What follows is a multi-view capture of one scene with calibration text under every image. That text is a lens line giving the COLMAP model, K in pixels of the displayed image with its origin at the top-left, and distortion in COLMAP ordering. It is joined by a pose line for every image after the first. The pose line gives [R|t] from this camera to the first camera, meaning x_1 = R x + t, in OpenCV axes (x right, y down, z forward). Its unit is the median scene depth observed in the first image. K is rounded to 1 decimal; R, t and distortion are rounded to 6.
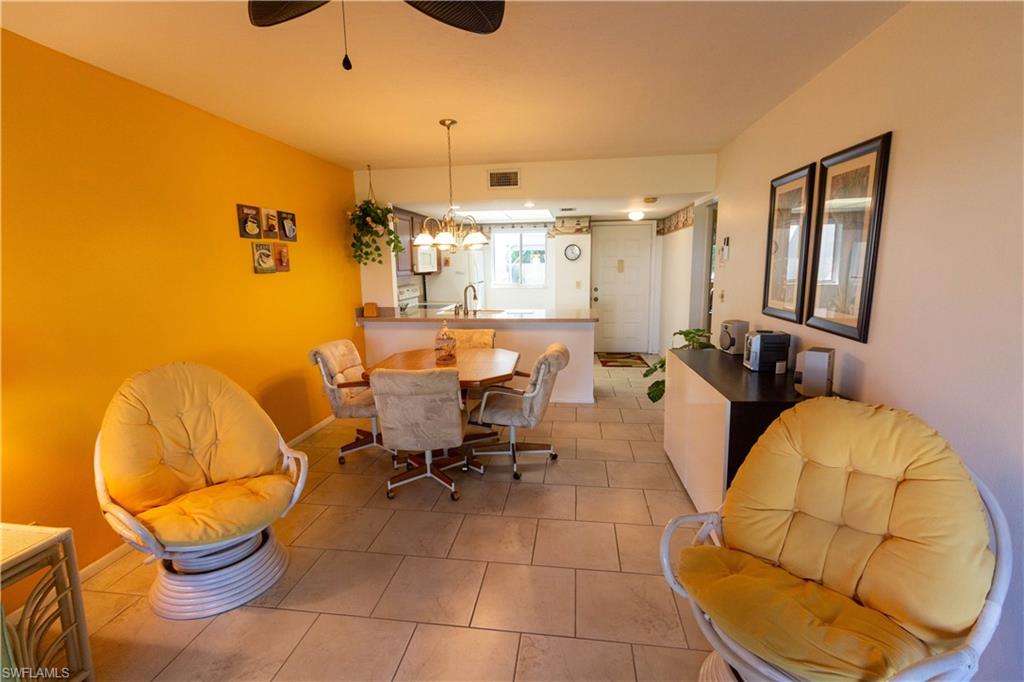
lens RADIAL K [[471.3, 0, 511.8], [0, 471.3, 339.6], [0, 0, 1]] dist [0.009354, -0.000273]
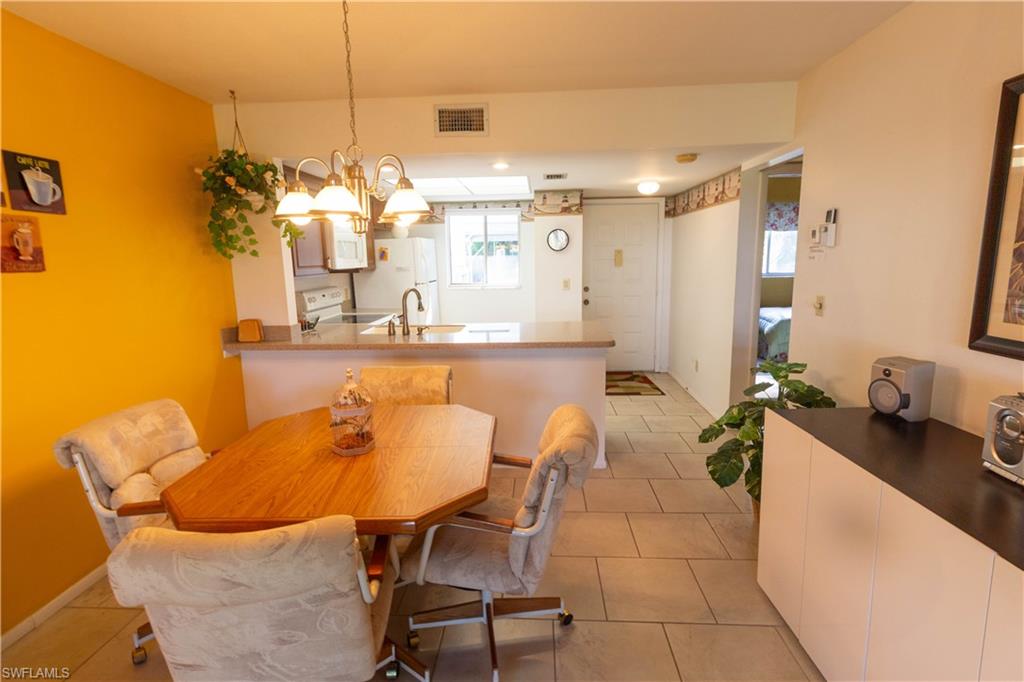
lens RADIAL K [[503.9, 0, 512.3], [0, 503.9, 333.2], [0, 0, 1]] dist [0.010857, -0.000703]
pose [[0.996694, -0.016944, 0.079458, -0.007678], [0.017641, 0.999812, -0.008080, -0.051841], [-0.079307, 0.009455, 0.996805, 0.332123]]
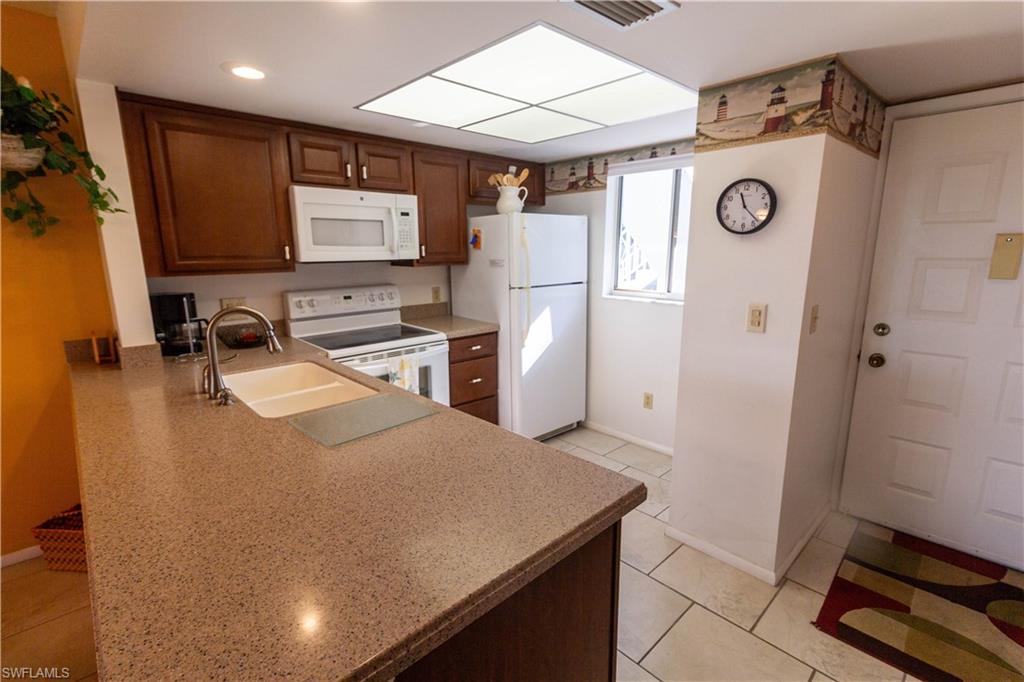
lens RADIAL K [[471.3, 0, 509.0], [0, 471.3, 337.6], [0, 0, 1]] dist [0.009354, -0.000273]
pose [[0.778360, 0.131737, -0.613841, 0.289868], [-0.107077, 0.991268, 0.076963, -0.158840], [0.618620, 0.005824, 0.785669, 0.966936]]
